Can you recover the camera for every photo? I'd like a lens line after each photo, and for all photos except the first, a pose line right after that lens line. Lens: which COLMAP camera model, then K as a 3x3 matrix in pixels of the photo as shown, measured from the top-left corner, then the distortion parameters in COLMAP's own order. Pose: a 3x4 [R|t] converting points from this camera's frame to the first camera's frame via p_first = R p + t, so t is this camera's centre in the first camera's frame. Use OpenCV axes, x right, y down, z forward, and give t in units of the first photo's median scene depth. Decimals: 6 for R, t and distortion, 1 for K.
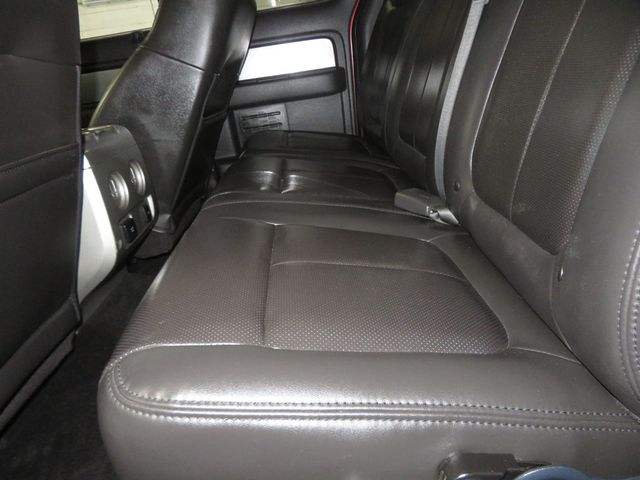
lens RADIAL K [[463.4, 0, 320.0], [0, 463.4, 240.0], [0, 0, 1]] dist [-0.008792, 0.010139]
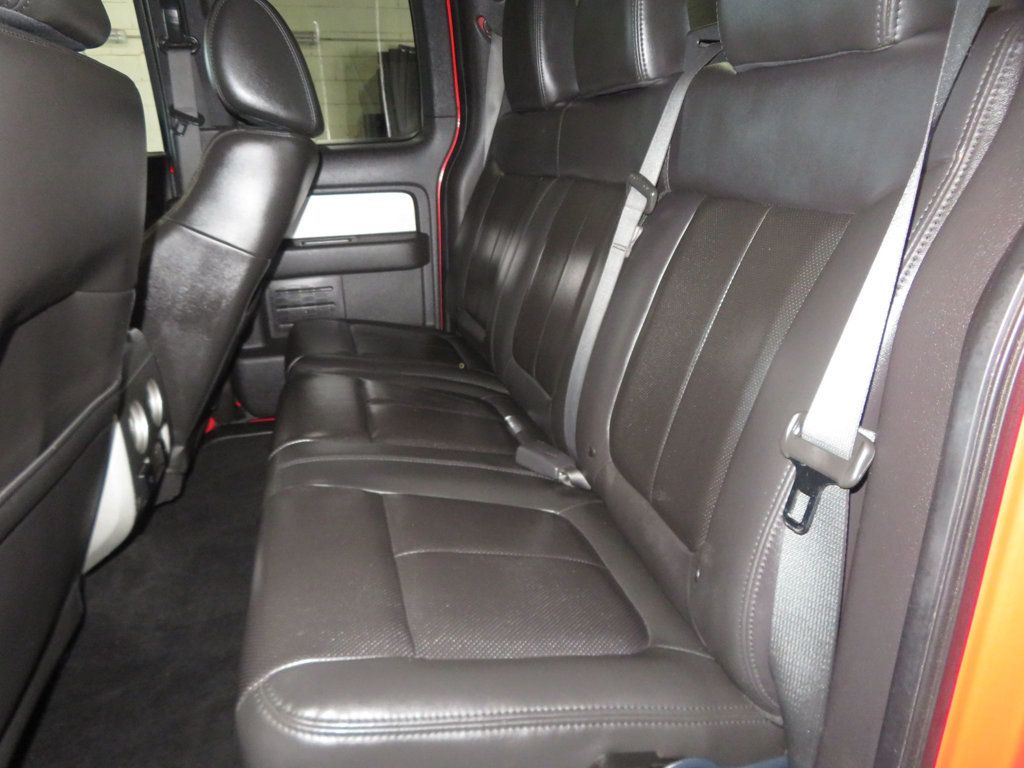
lens RADIAL K [[741.5, 0, 512.0], [0, 741.5, 384.0], [0, 0, 1]] dist [-0.008792, 0.010139]
pose [[0.974650, 0.039301, 0.220256, -0.160492], [-0.022217, 0.996586, -0.079513, -0.122855], [-0.222629, 0.072604, 0.972196, -0.331326]]
